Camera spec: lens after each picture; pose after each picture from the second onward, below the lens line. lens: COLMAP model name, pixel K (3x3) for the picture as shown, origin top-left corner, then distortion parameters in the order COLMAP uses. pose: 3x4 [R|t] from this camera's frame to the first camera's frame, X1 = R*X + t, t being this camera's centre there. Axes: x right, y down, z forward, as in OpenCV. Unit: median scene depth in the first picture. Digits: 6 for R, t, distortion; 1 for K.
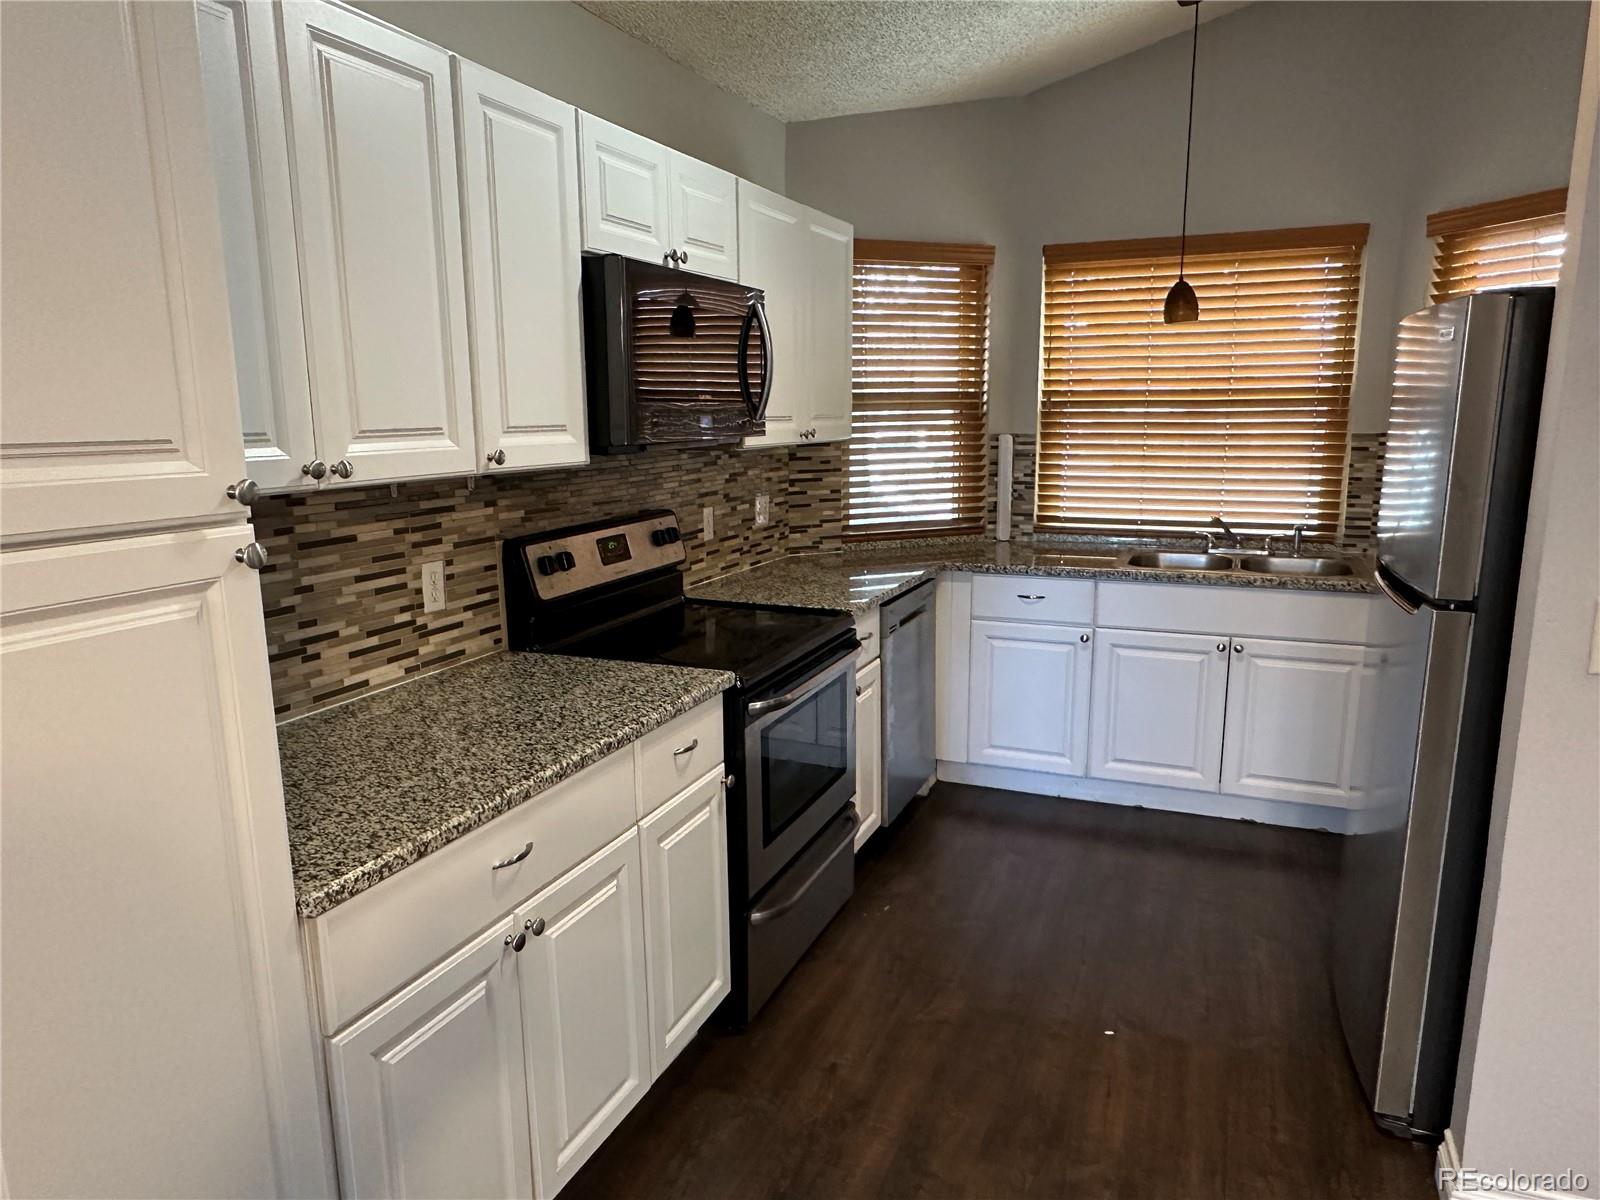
lens RADIAL K [[1042.6, 0, 801.9], [0, 1042.6, 604.7], [0, 0, 1]] dist [-0.004047, 0.000364]
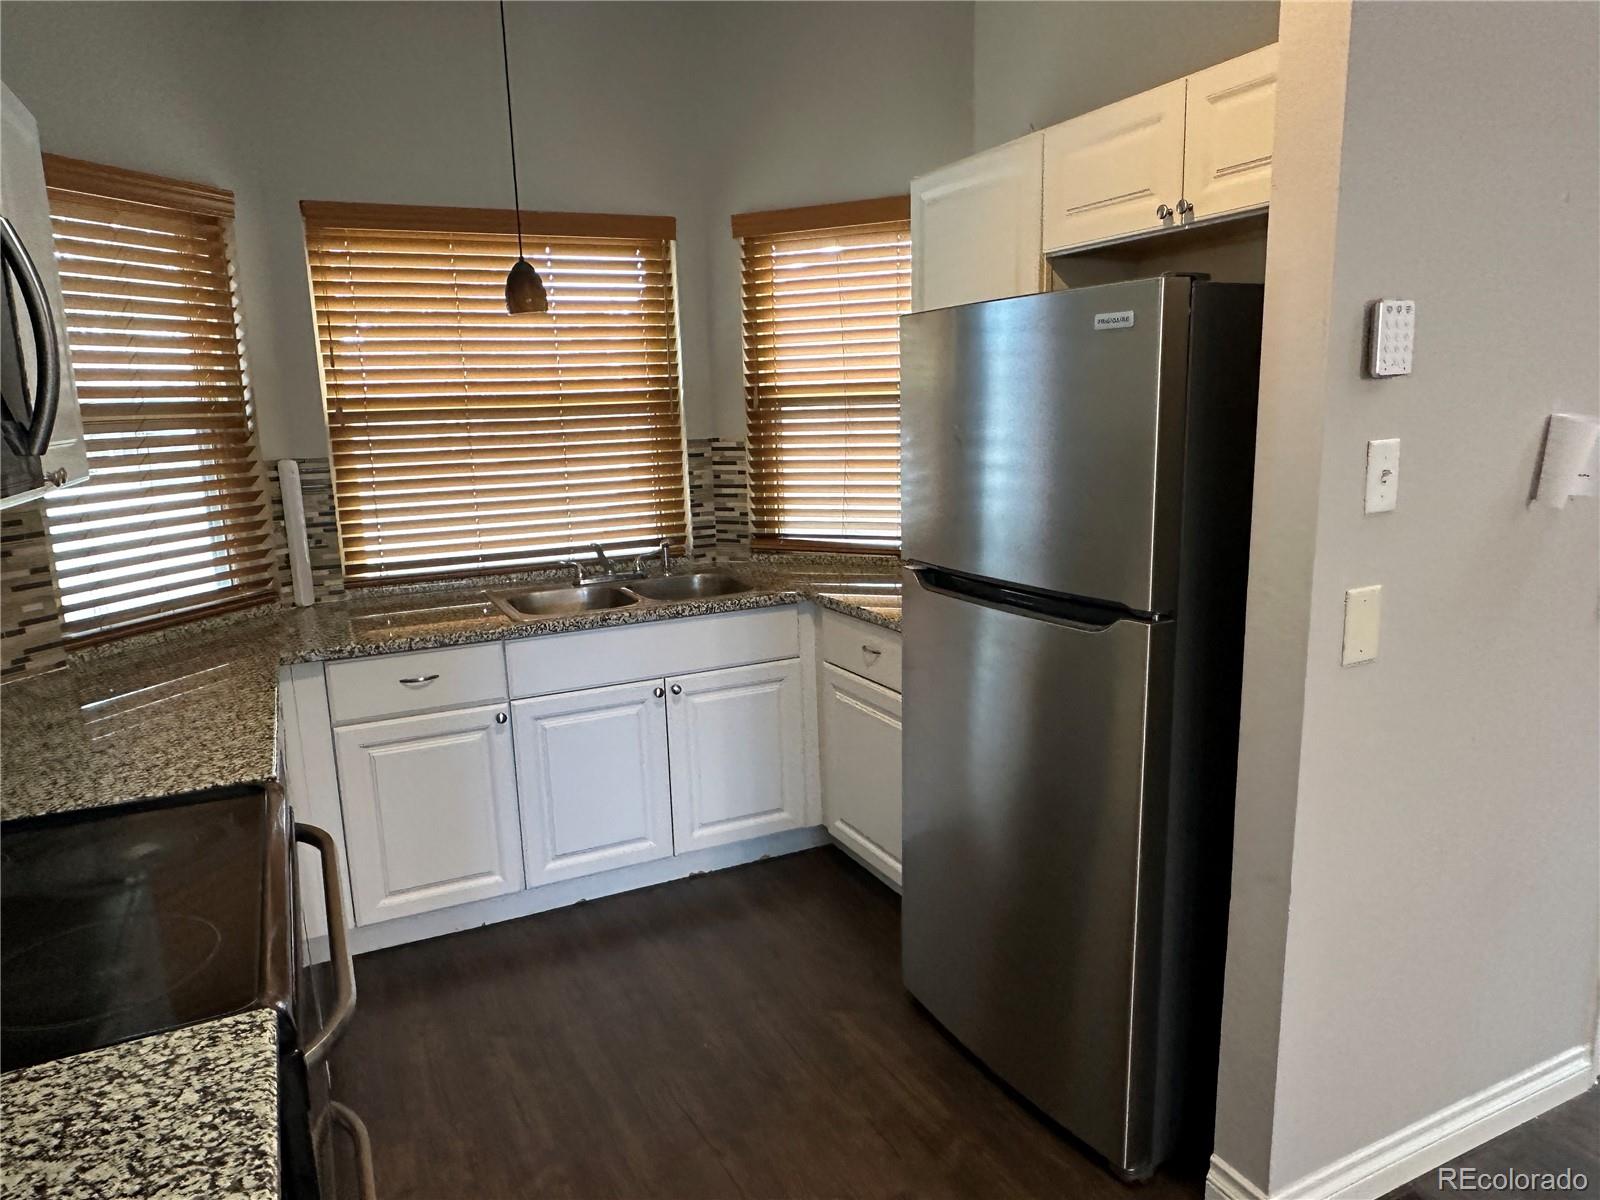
lens RADIAL K [[1042.6, 0, 796.7], [0, 1042.6, 606.6], [0, 0, 1]] dist [-0.004047, 0.000364]
pose [[0.661772, -0.156215, 0.733249, -0.118223], [0.164215, 0.984503, 0.061536, -0.052693], [-0.731499, 0.079688, 0.677170, 0.275832]]
